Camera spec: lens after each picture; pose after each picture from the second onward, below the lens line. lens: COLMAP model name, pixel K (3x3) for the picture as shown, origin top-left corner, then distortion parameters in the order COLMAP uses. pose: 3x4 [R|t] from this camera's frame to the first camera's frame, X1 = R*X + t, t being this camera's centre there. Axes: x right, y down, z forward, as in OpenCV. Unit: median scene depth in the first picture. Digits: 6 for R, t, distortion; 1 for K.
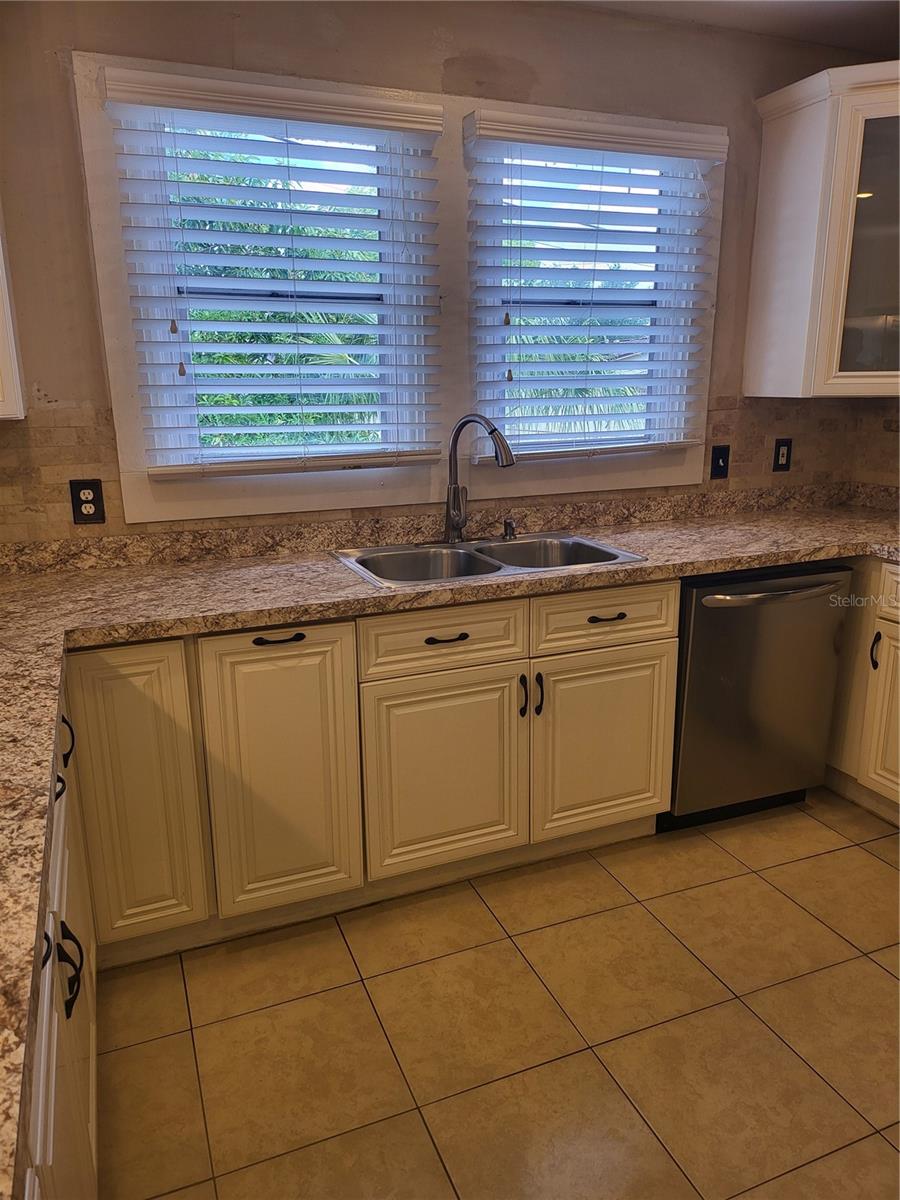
lens RADIAL K [[839.4, 0, 449.9], [0, 839.4, 601.8], [0, 0, 1]] dist [0.065369, -0.065275]
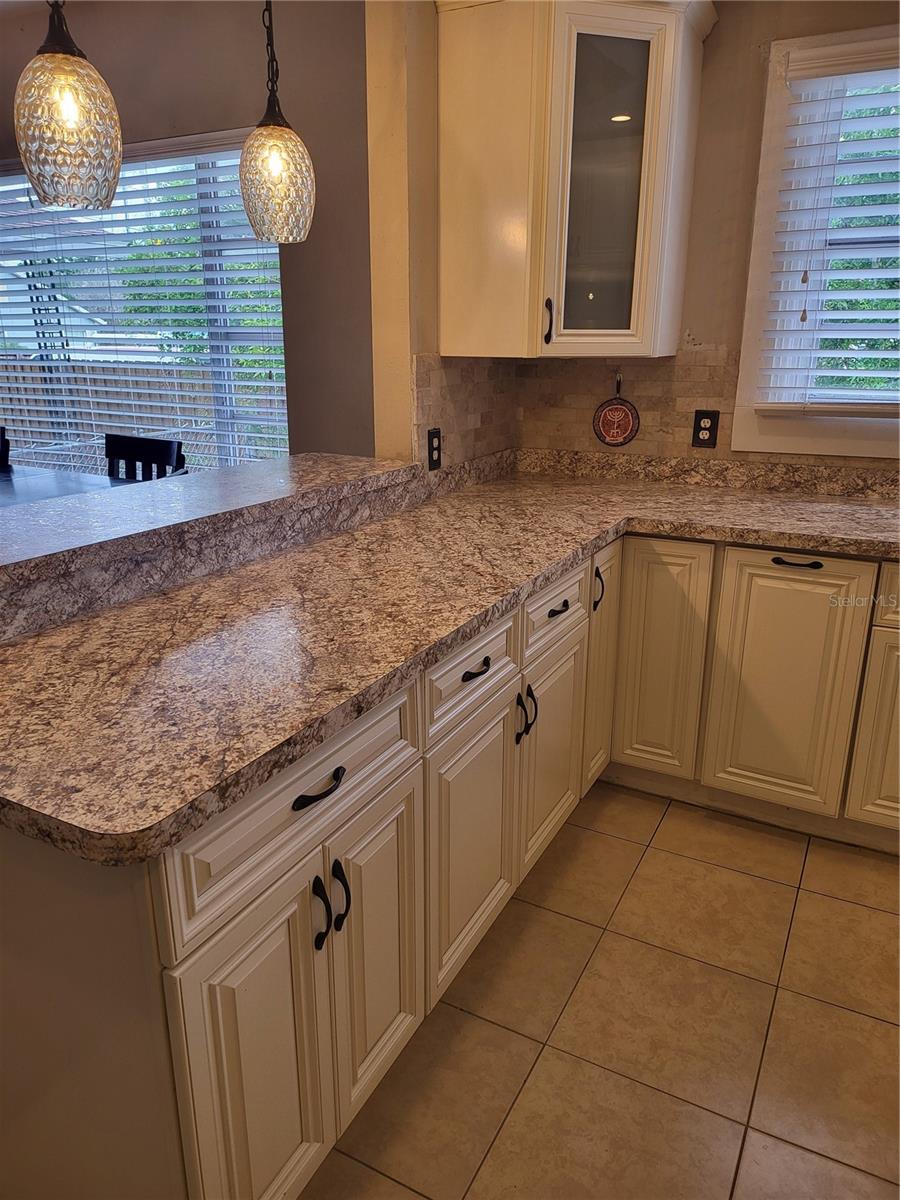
lens RADIAL K [[839.4, 0, 449.9], [0, 839.4, 601.8], [0, 0, 1]] dist [0.065369, -0.065275]
pose [[0.643712, 0.240158, -0.726608, 0.300511], [-0.200578, 0.969236, 0.142657, 0.024531], [0.738514, 0.053911, 0.672079, -0.077021]]
